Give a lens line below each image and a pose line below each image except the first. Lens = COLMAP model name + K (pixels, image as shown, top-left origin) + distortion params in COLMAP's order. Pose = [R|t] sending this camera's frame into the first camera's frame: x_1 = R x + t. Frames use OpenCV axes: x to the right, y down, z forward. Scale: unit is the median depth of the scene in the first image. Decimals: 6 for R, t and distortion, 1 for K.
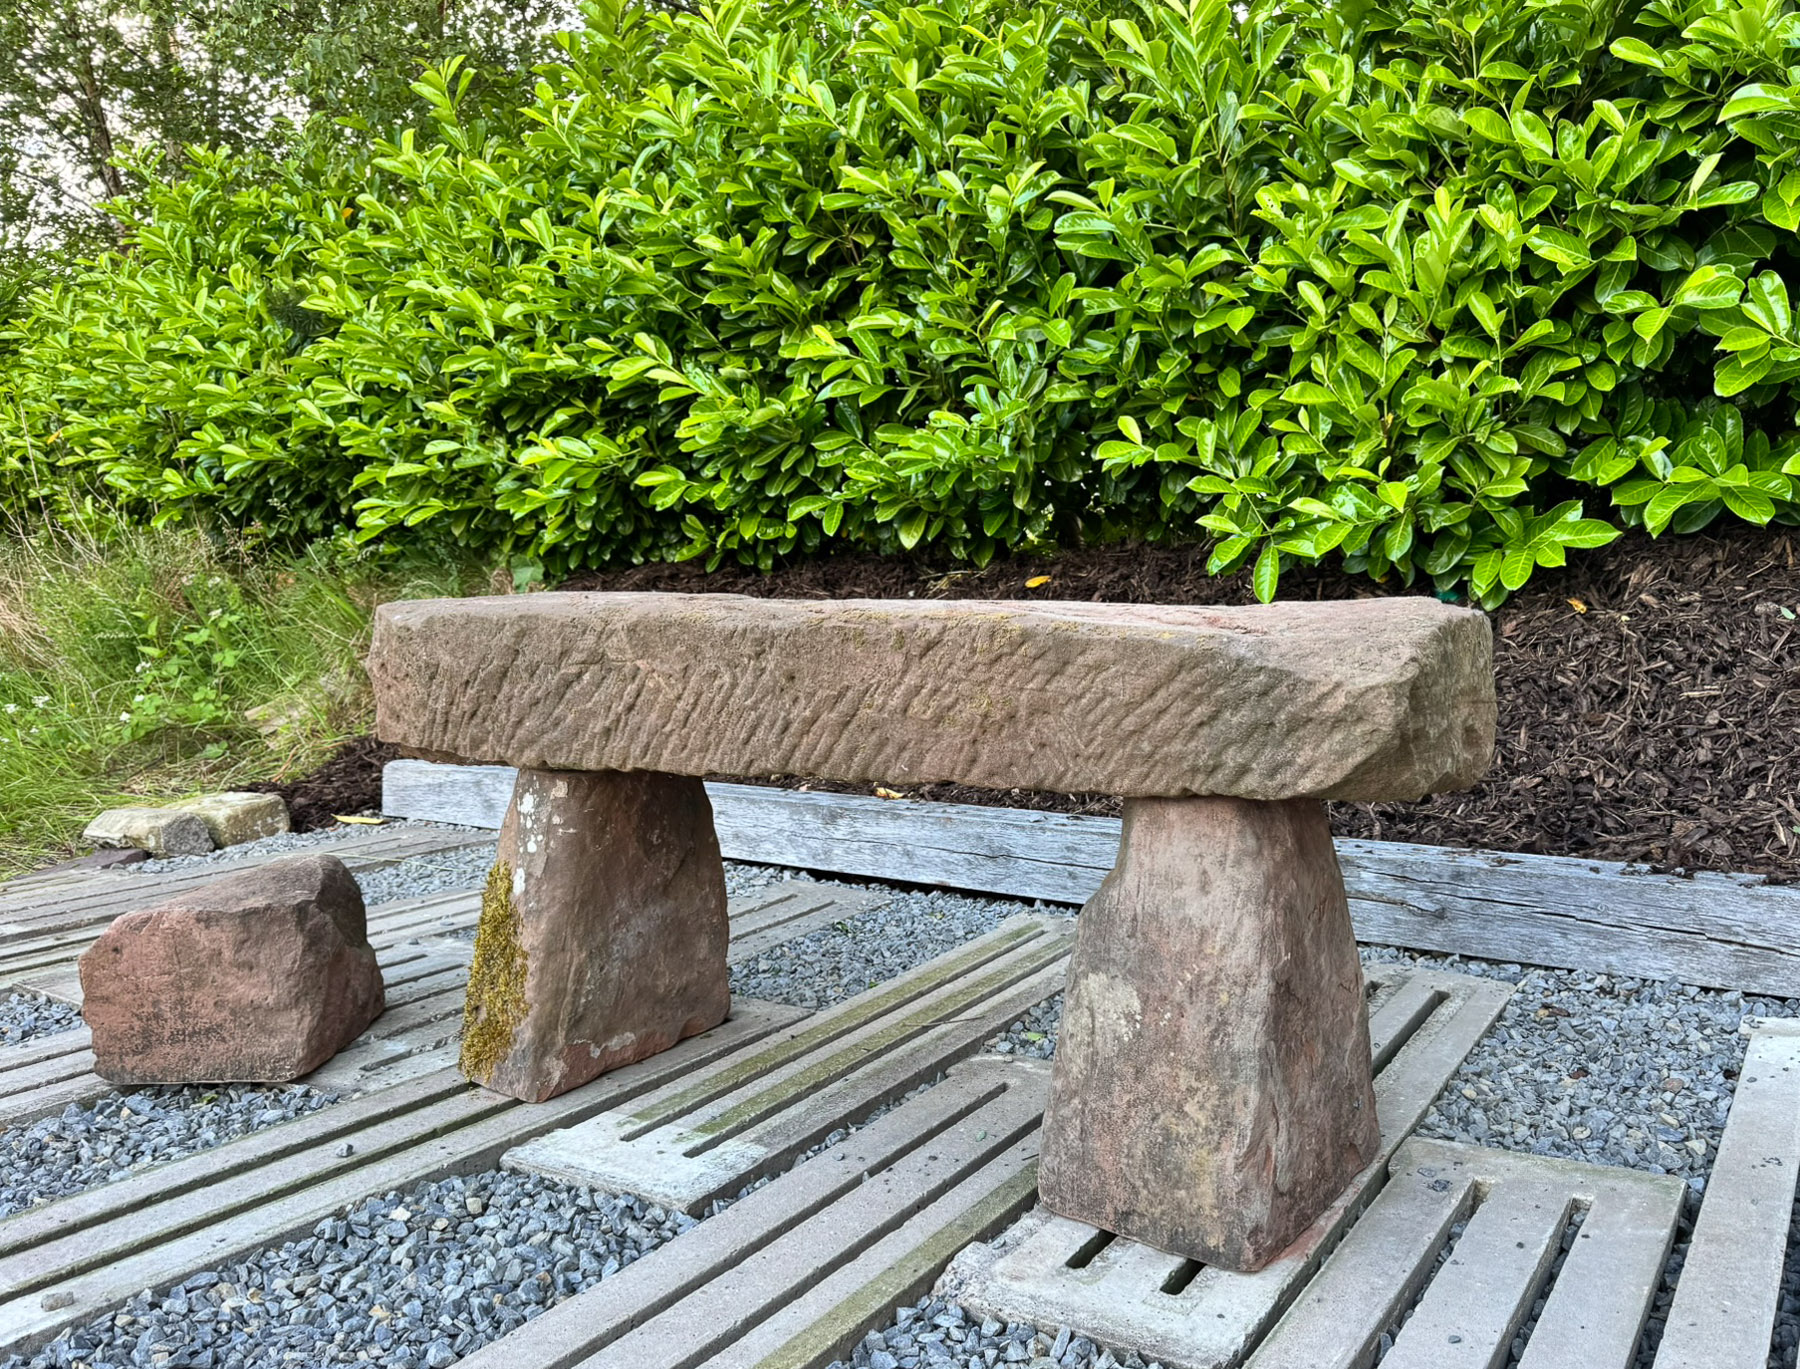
lens RADIAL K [[1420.8, 0, 1007.9], [0, 1420.8, 762.3], [0, 0, 1]] dist [0.178699, -0.398499]
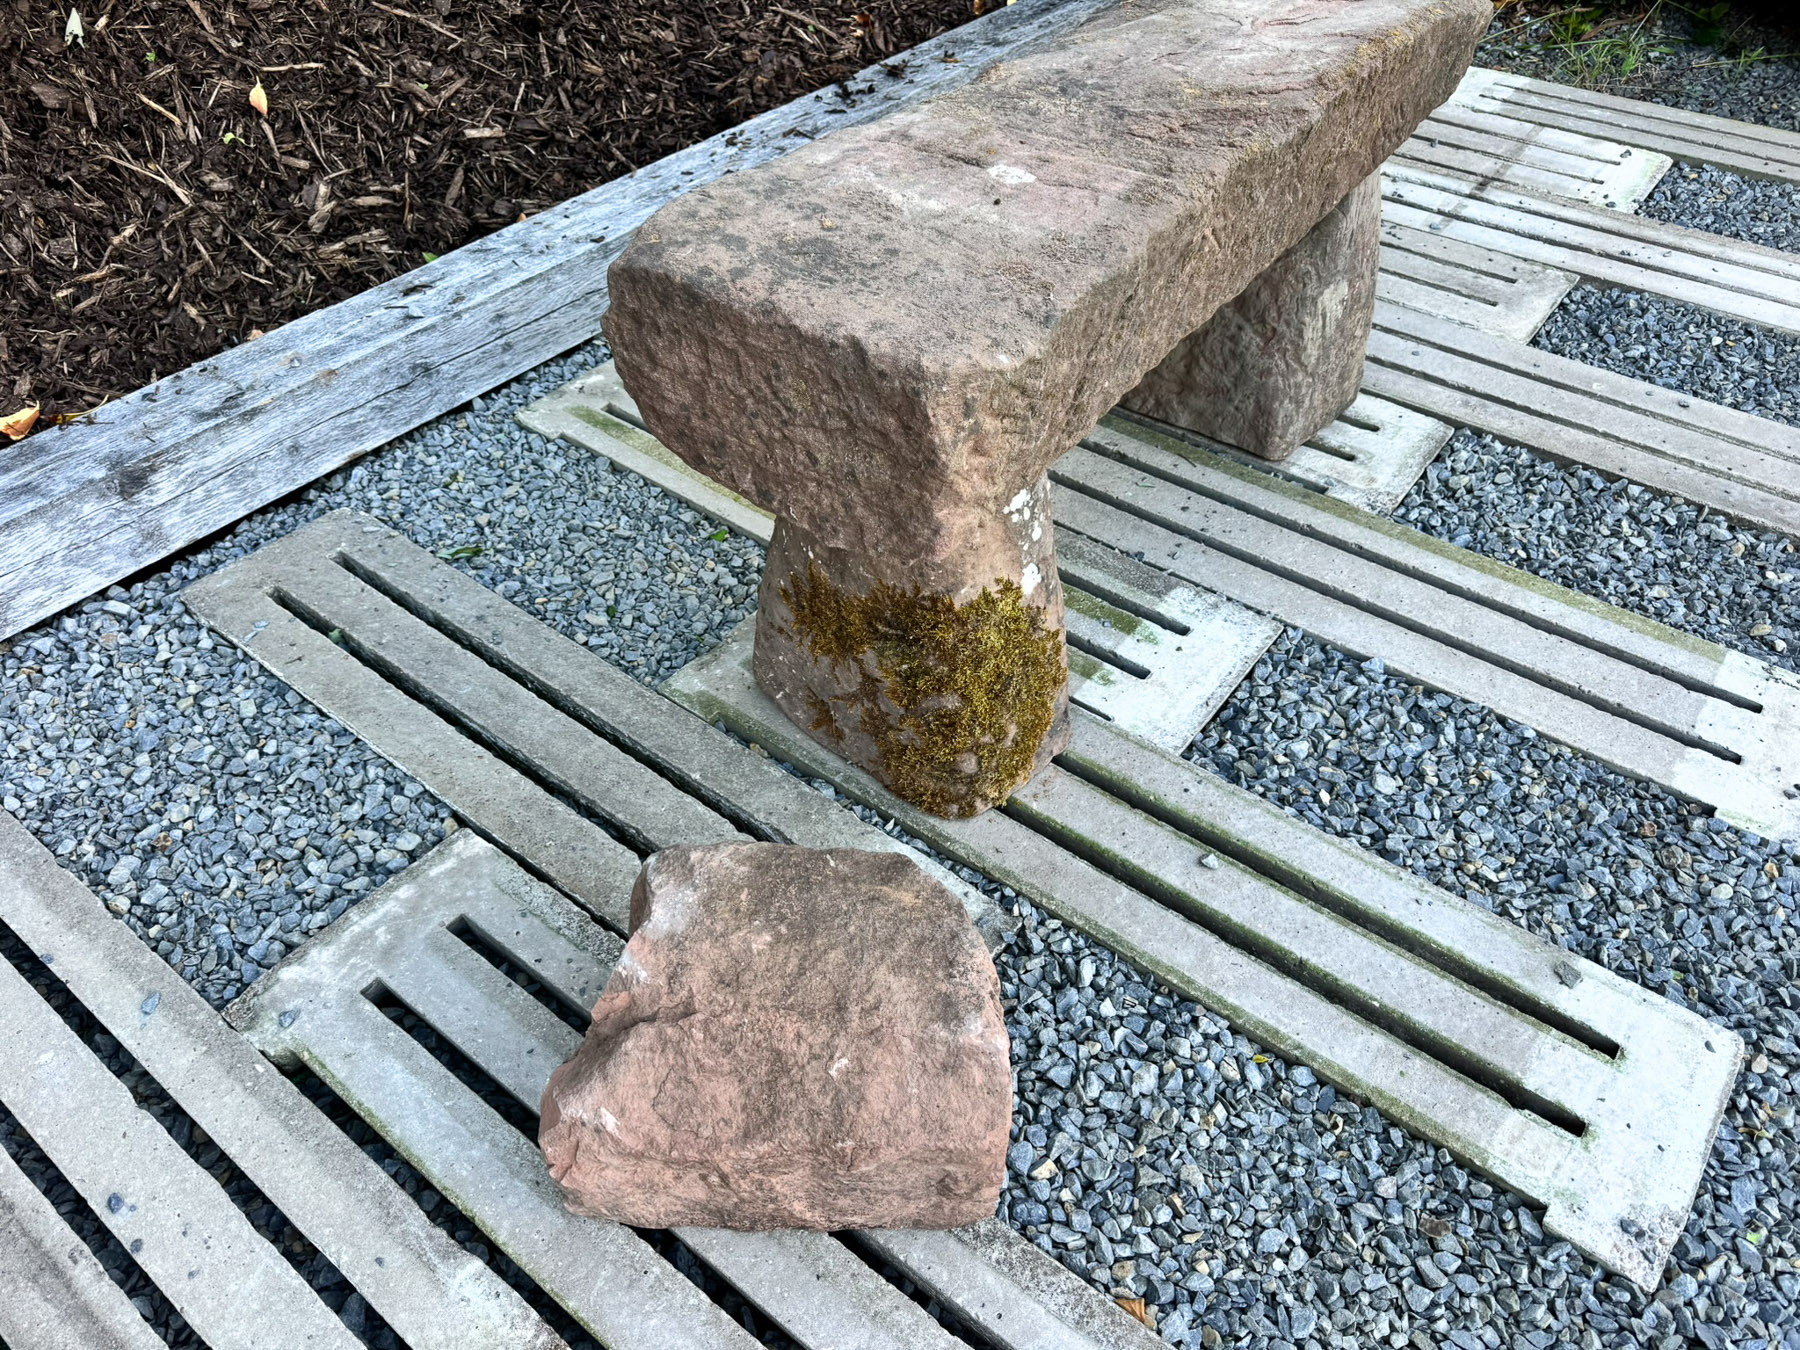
lens RADIAL K [[1274.8, 0, 892.4], [0, 1274.8, 675.8], [0, 0, 1]] dist [0.034040, -0.038645]
pose [[0.112076, -0.675560, 0.728737, -0.813510], [0.146049, 0.736592, 0.660380, -0.325535], [-0.982908, 0.032418, 0.181219, 0.847402]]
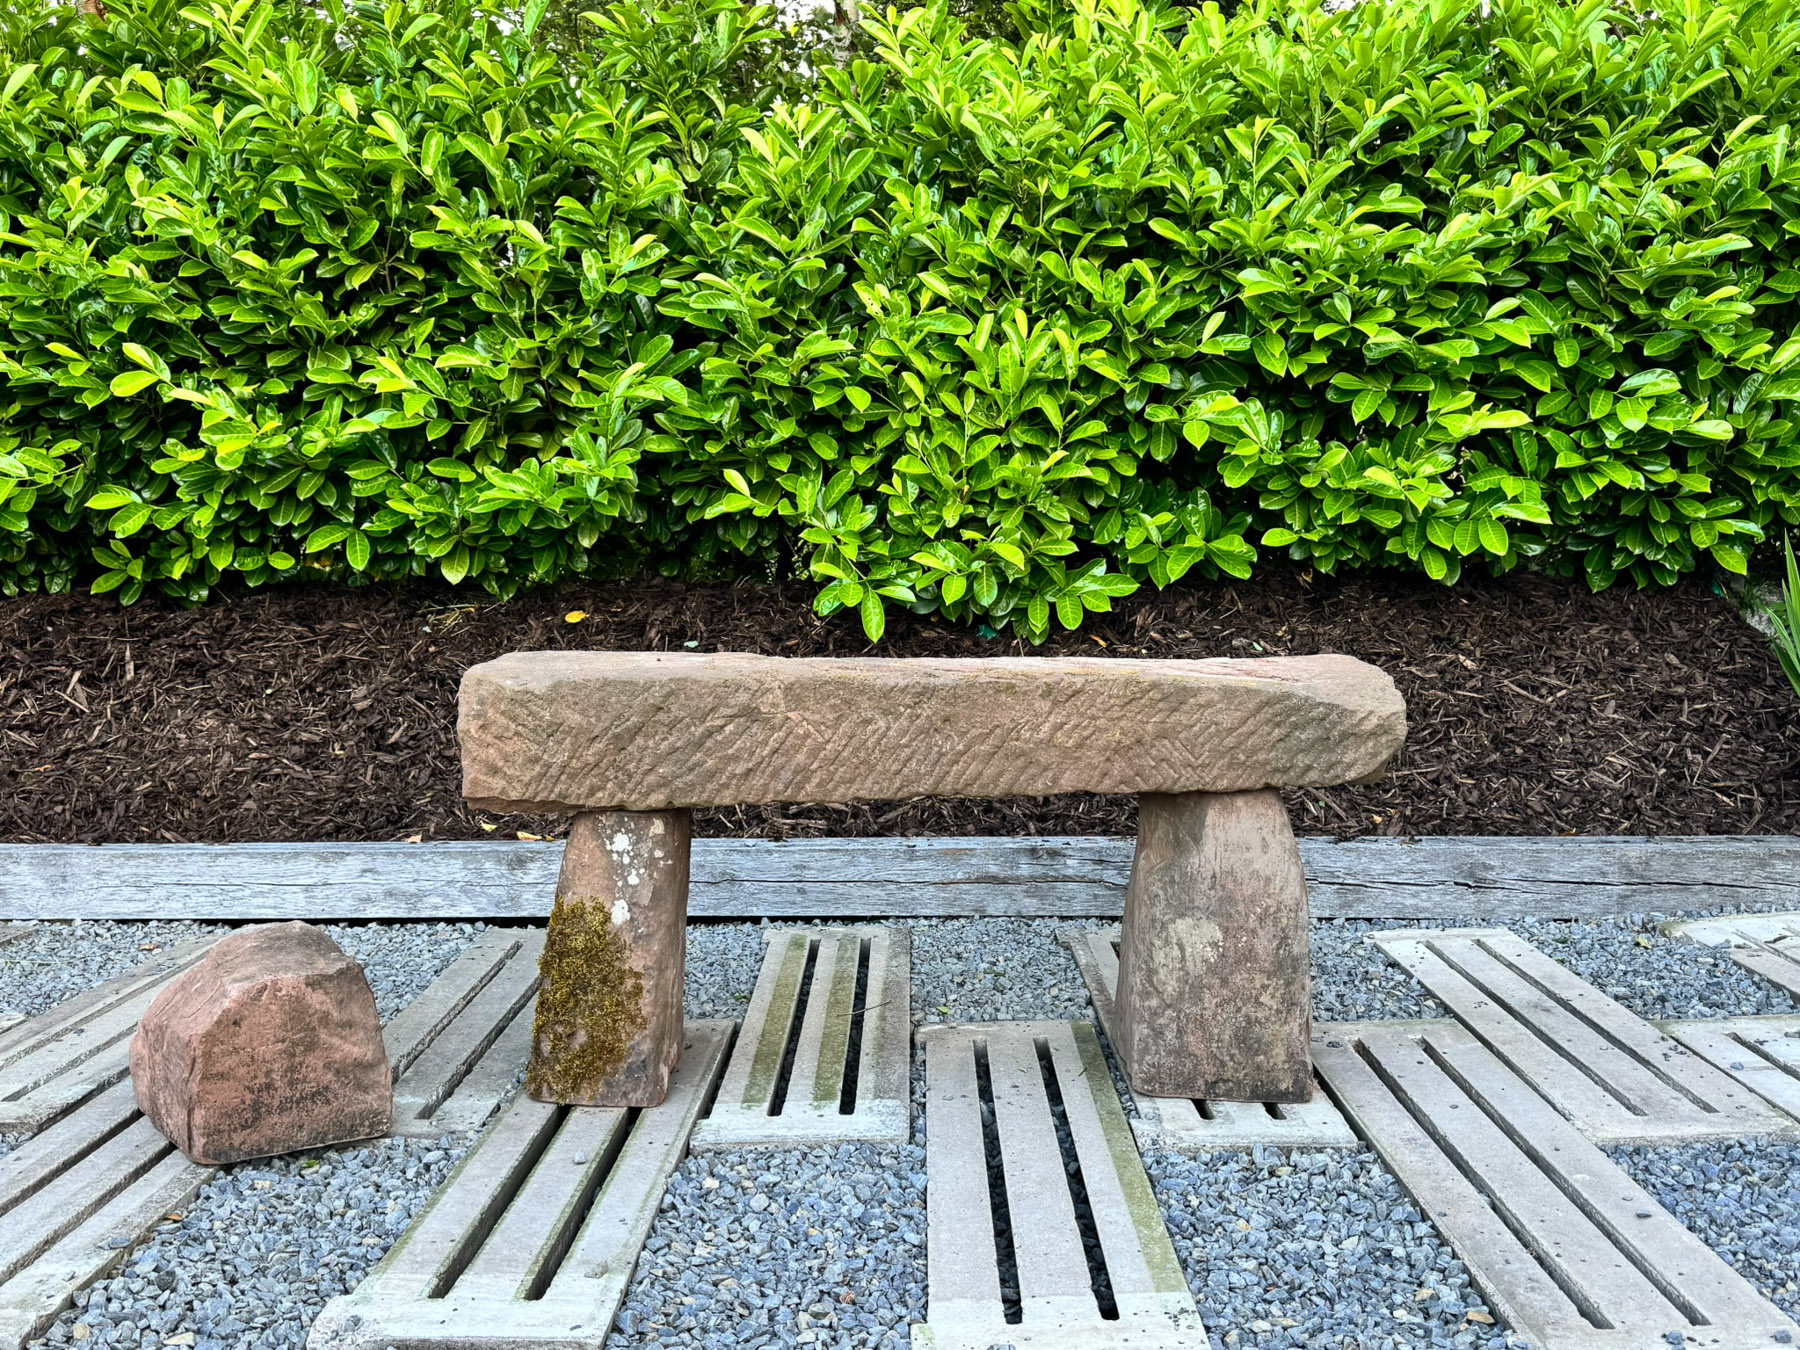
lens RADIAL K [[1700.8, 0, 897.8], [0, 1700.8, 674.6], [0, 0, 1]] dist [0.190504, -0.429365]
pose [[0.857445, -0.025314, 0.513953, -0.748209], [0.062475, 0.996522, -0.055147, -0.013444], [-0.510769, 0.079395, 0.856044, -0.245040]]
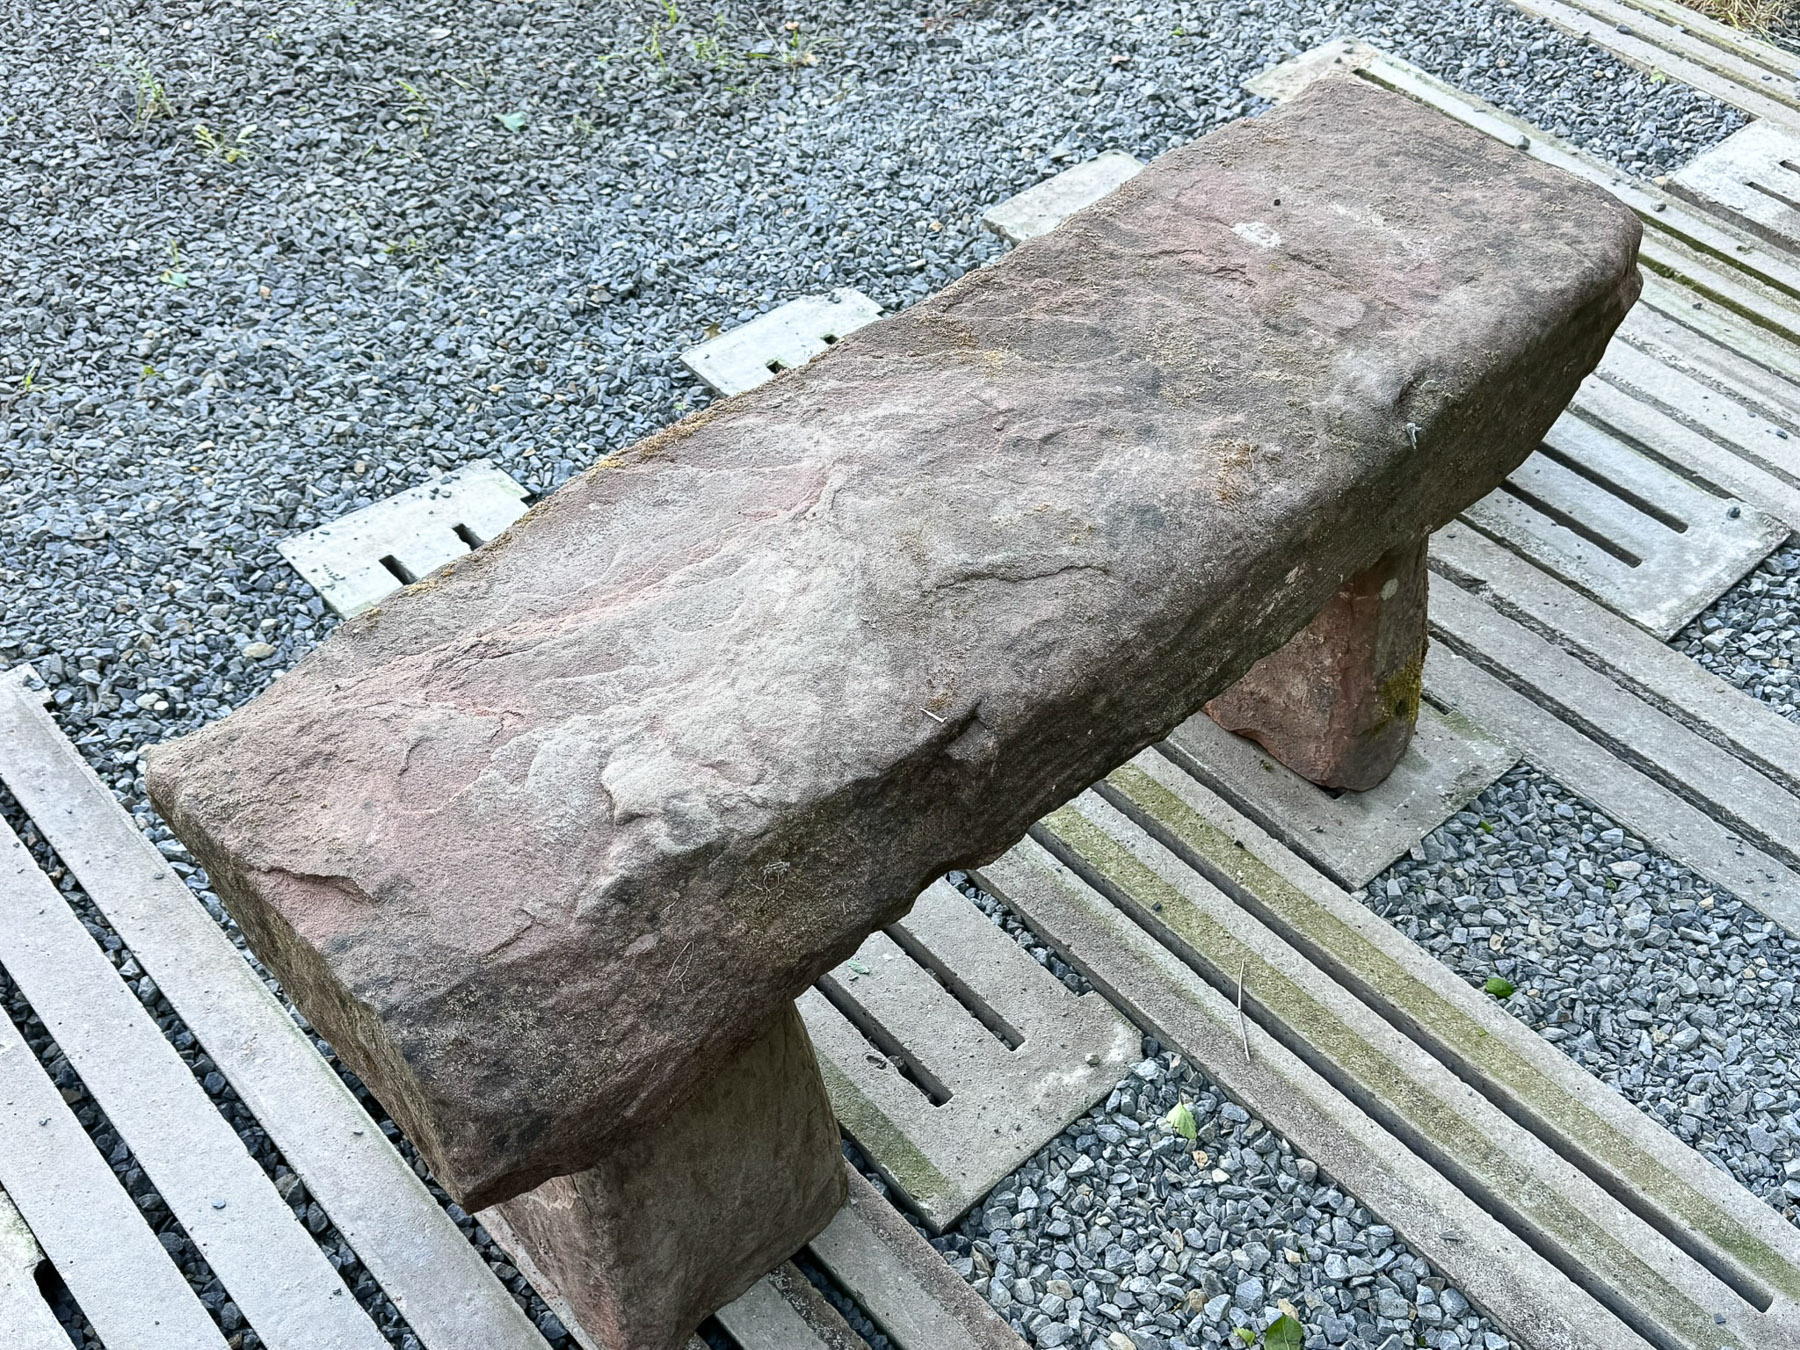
lens RADIAL K [[1791.9, 0, 888.7], [0, 1791.9, 688.0], [0, 0, 1]] dist [0.170187, -0.362545]
pose [[-0.281334, 0.696402, -0.660209, 0.470549], [-0.172998, 0.639917, 0.748717, -0.540021], [0.943887, 0.324855, -0.059555, 0.852011]]
